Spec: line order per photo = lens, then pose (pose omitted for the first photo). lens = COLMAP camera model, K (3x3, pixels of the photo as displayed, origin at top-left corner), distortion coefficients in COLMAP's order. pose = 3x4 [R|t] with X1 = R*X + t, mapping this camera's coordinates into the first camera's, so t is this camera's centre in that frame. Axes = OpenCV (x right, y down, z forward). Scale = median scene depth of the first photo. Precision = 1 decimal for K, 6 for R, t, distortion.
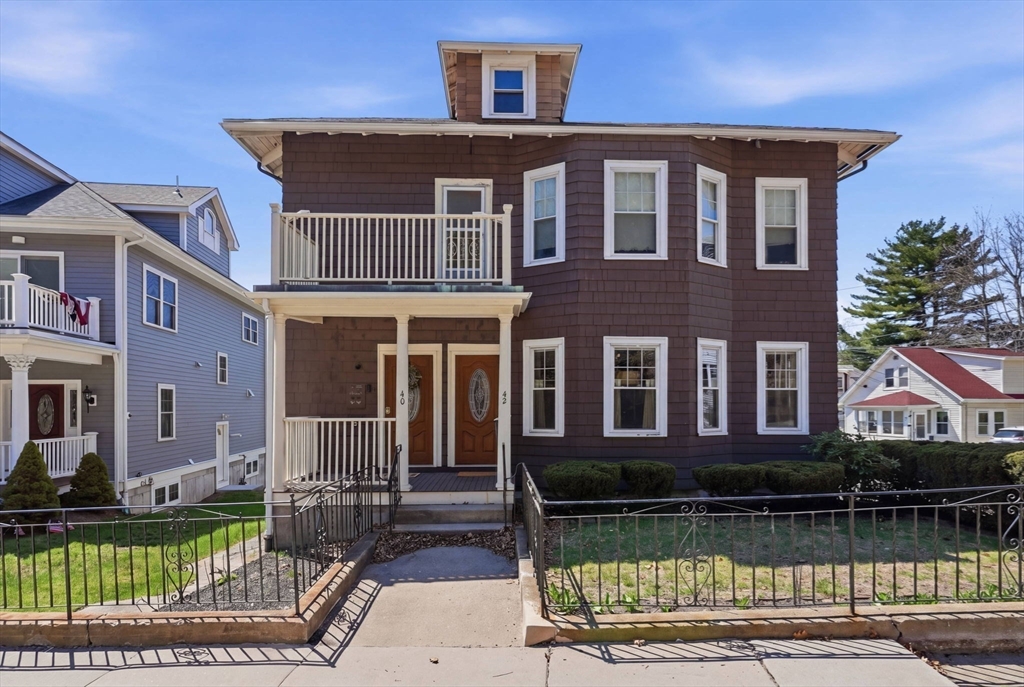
lens RADIAL K [[527.6, 0, 474.5], [0, 527.6, 409.0], [0, 0, 1]] dist [0.001042, -0.000669]
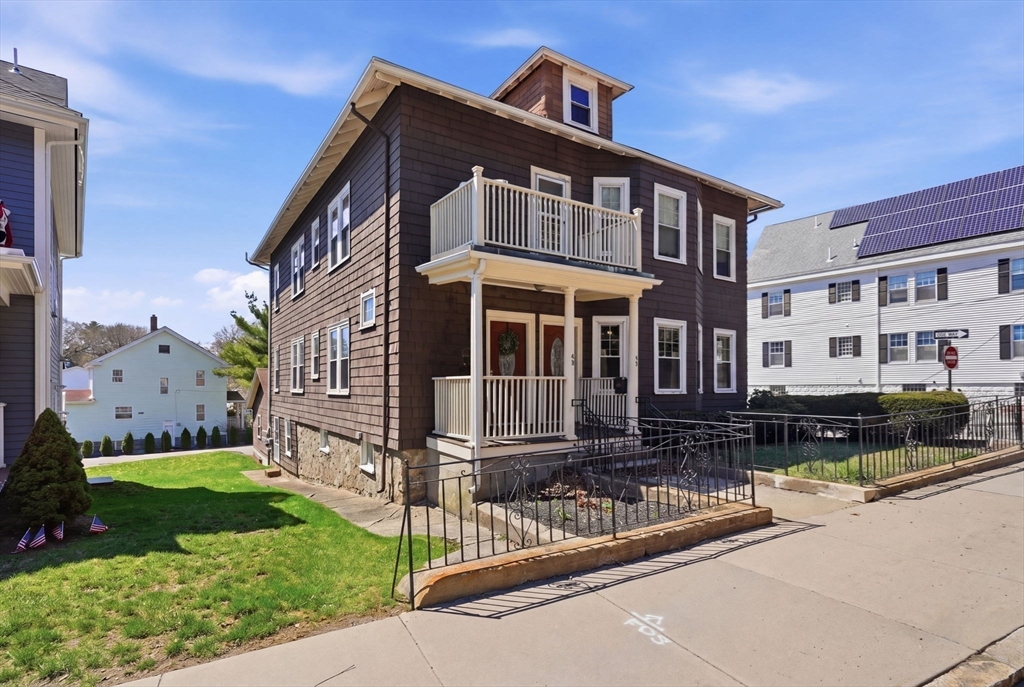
lens RADIAL K [[527.6, 0, 511.9], [0, 527.6, 385.8], [0, 0, 1]] dist [0.001042, -0.000669]
pose [[0.847463, 0.000082, 0.530854, -0.704320], [0.001254, 0.999997, -0.002155, 0.032642], [-0.530853, 0.002492, 0.847460, 0.074697]]
